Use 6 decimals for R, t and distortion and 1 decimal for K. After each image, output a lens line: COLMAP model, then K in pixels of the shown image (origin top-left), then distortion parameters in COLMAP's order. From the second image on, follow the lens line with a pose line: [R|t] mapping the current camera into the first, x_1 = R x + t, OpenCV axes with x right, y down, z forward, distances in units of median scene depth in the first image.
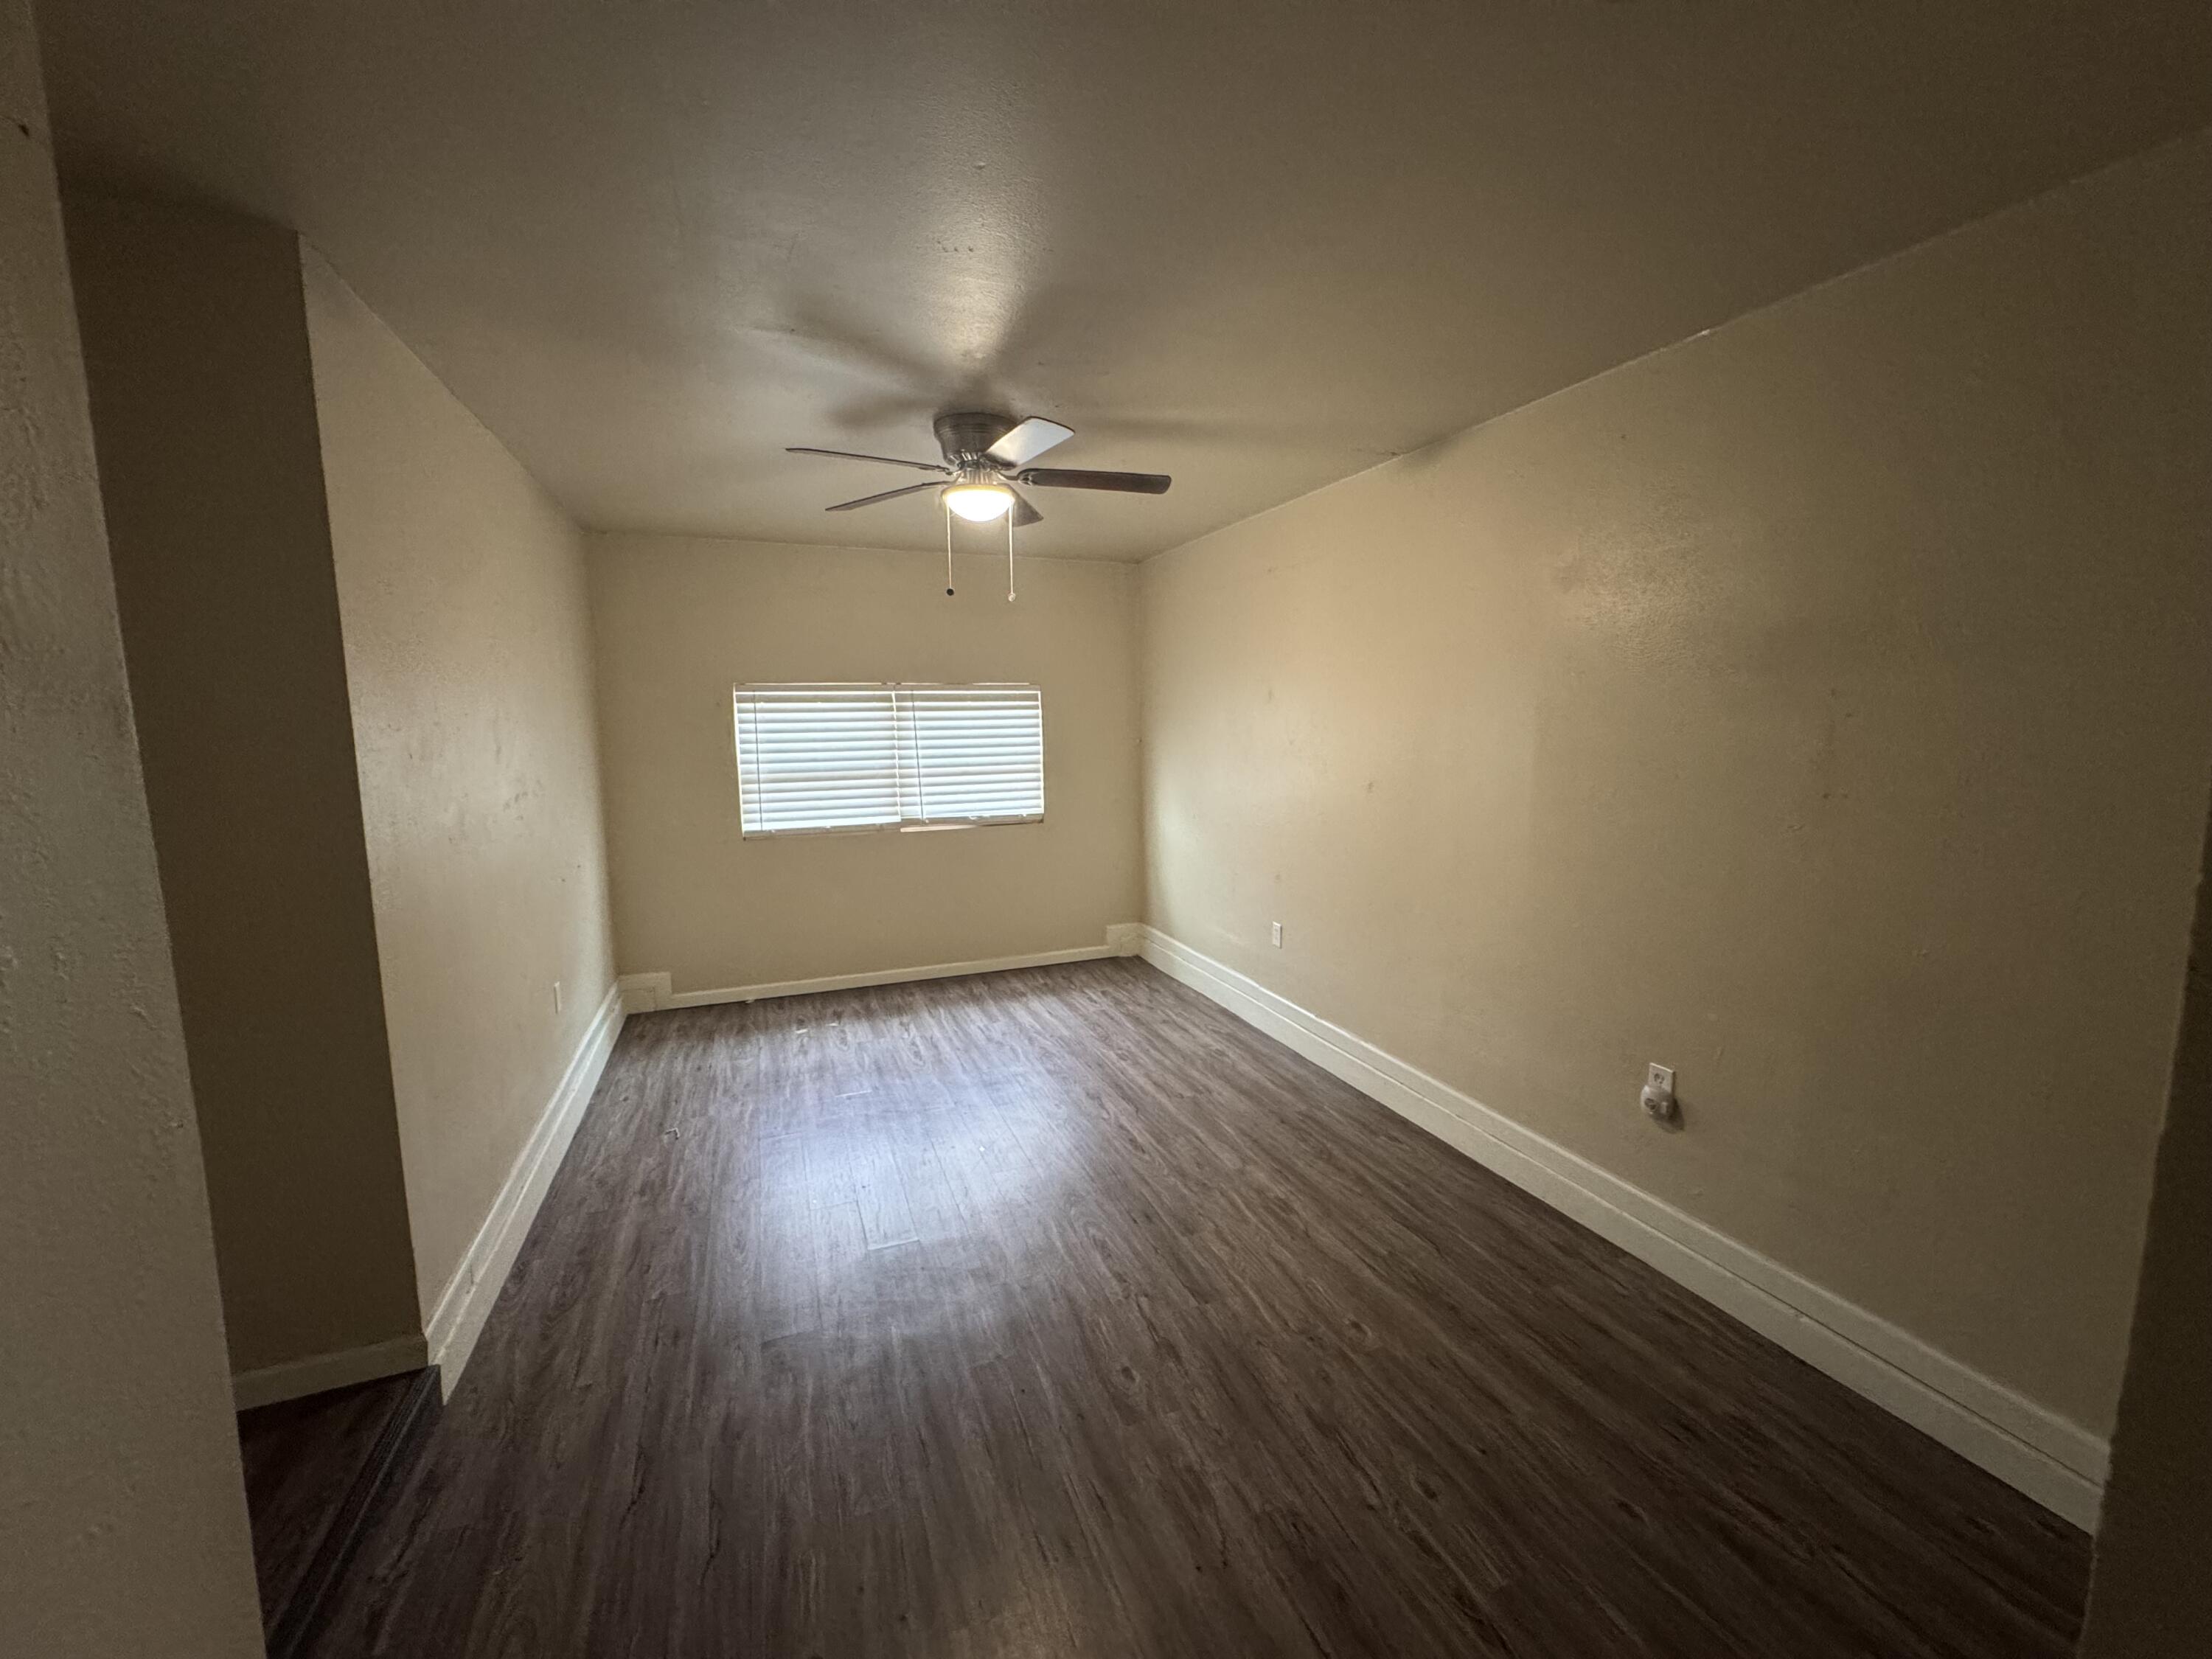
lens RADIAL K [[883.3, 0, 1107.1], [0, 883.3, 826.9], [0, 0, 1]] dist [-0.003164, 0.000228]
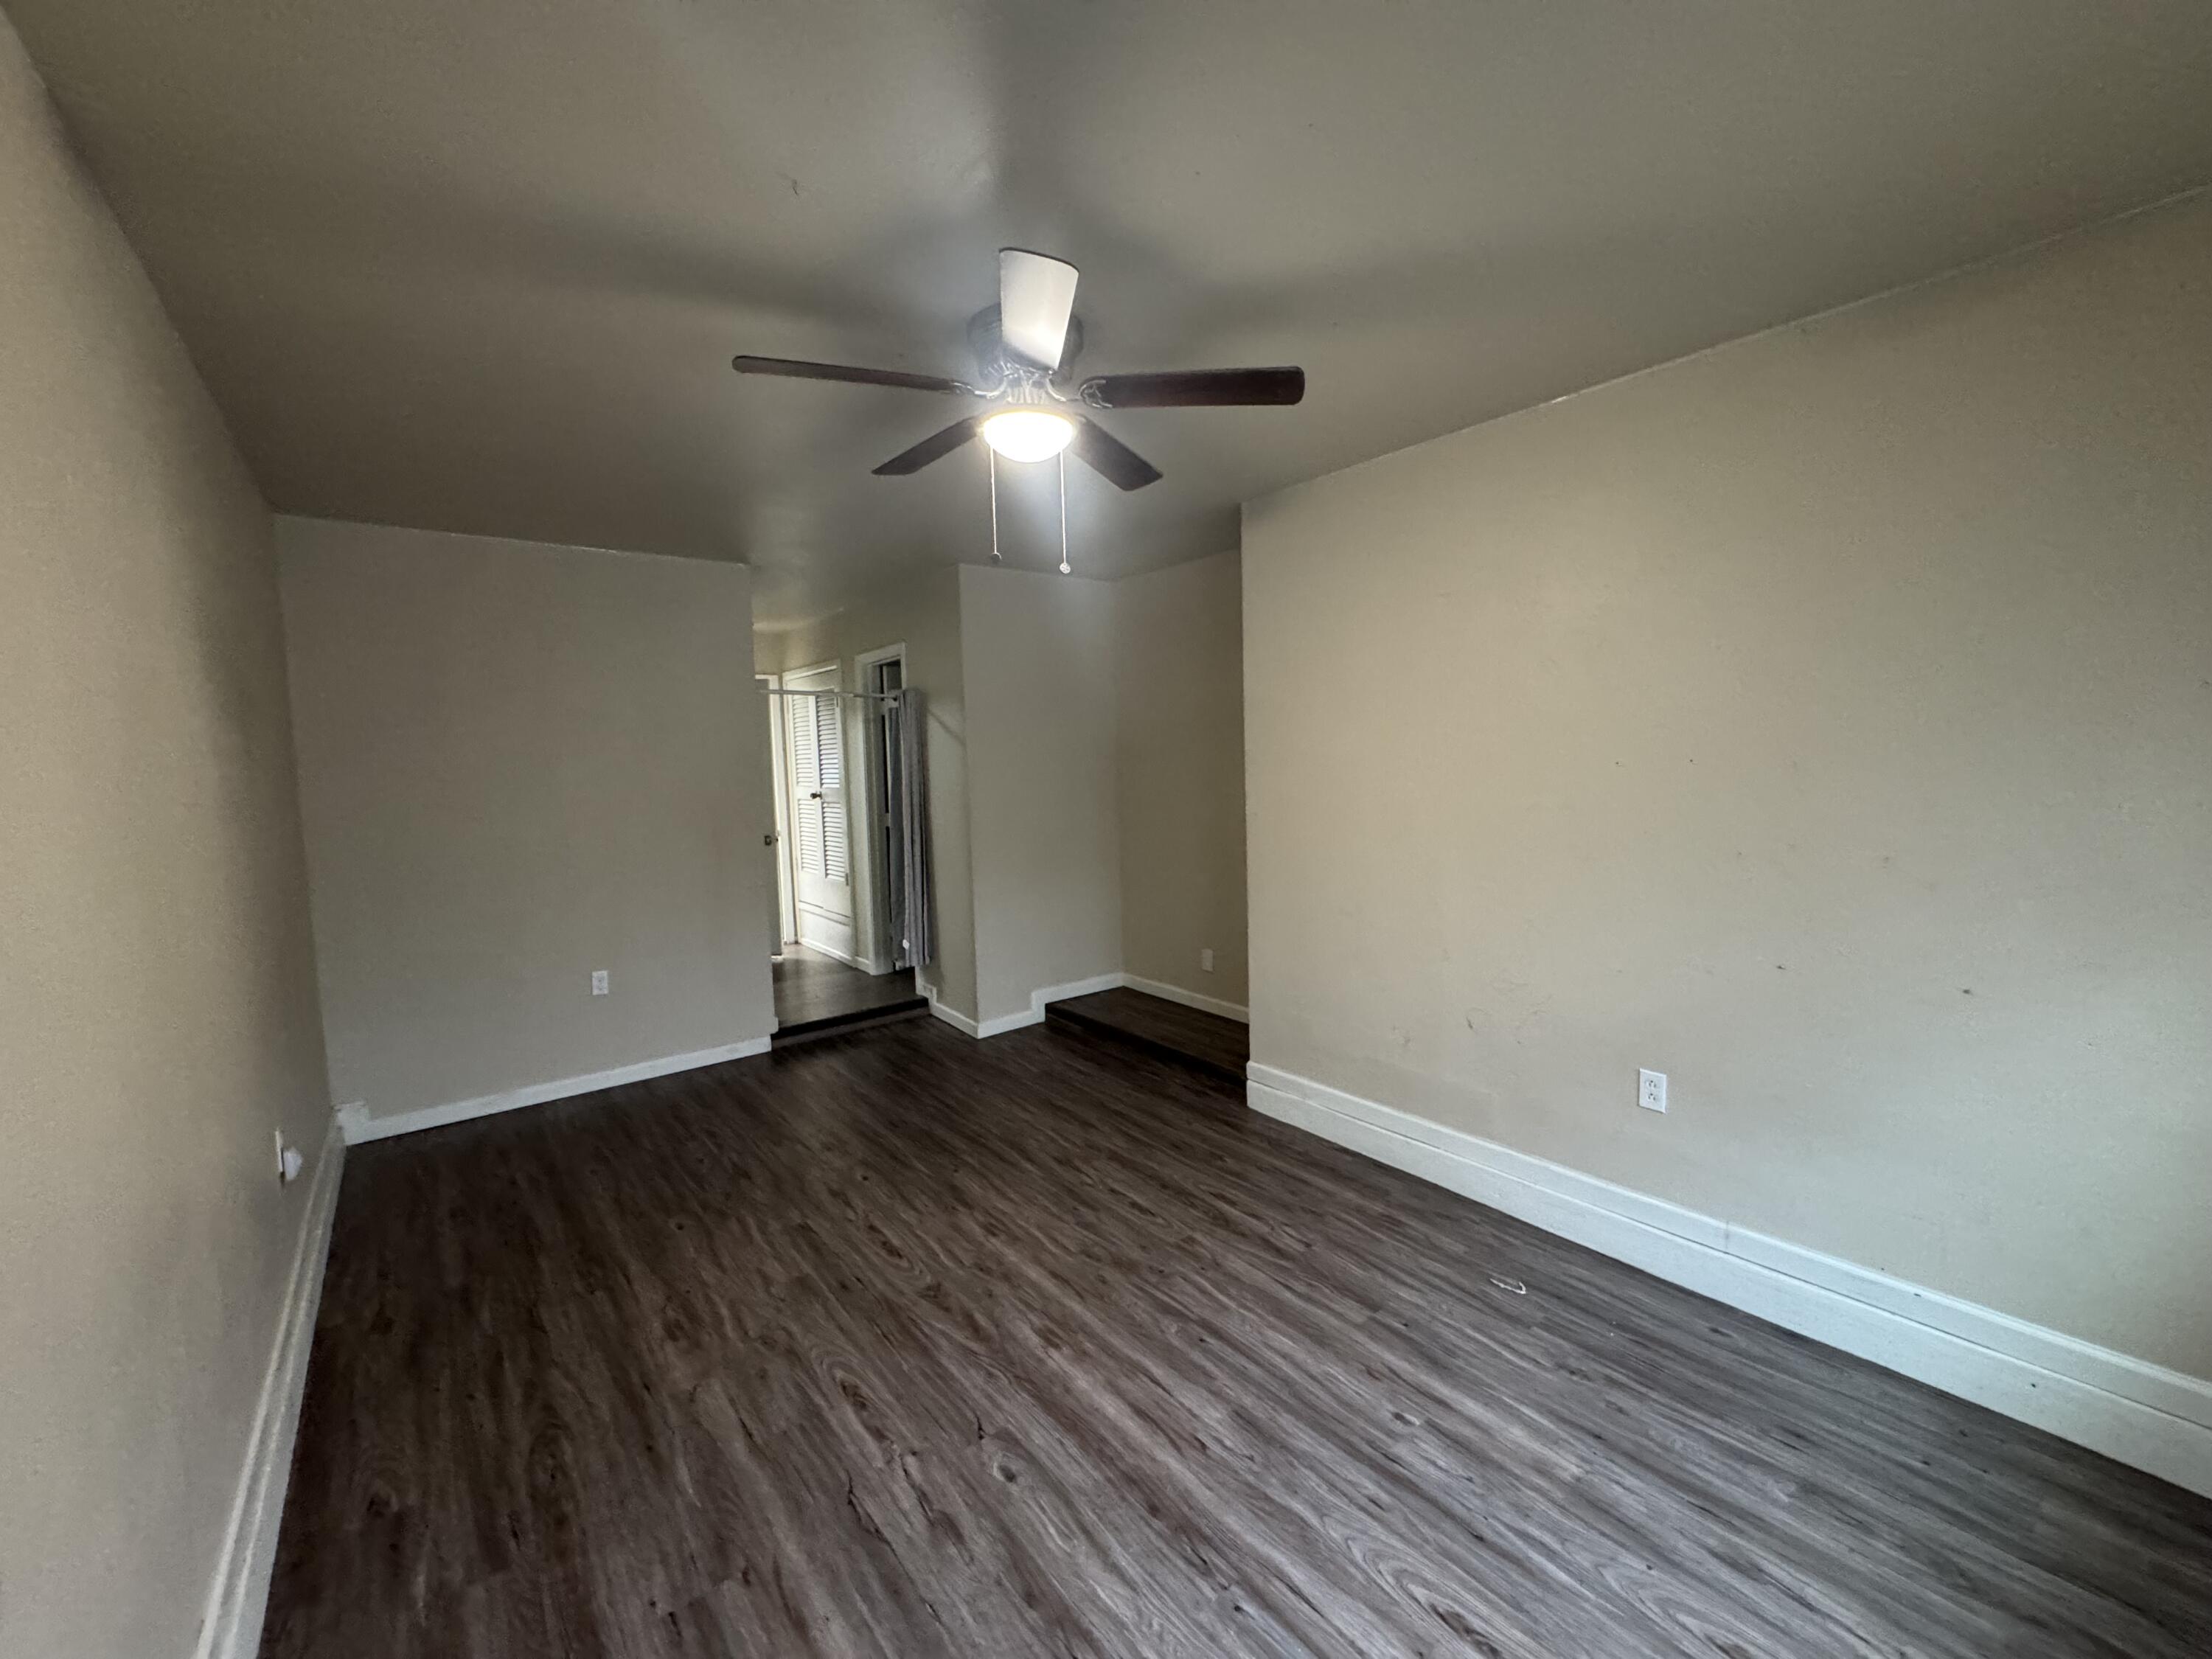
lens RADIAL K [[883.3, 0, 1105.6], [0, 883.3, 826.1], [0, 0, 1]] dist [-0.003164, 0.000228]
pose [[-0.956602, 0.060074, -0.285138, 0.017144], [0.000800, 0.979057, 0.203586, -0.192463], [0.291396, 0.194523, -0.936616, 1.662422]]
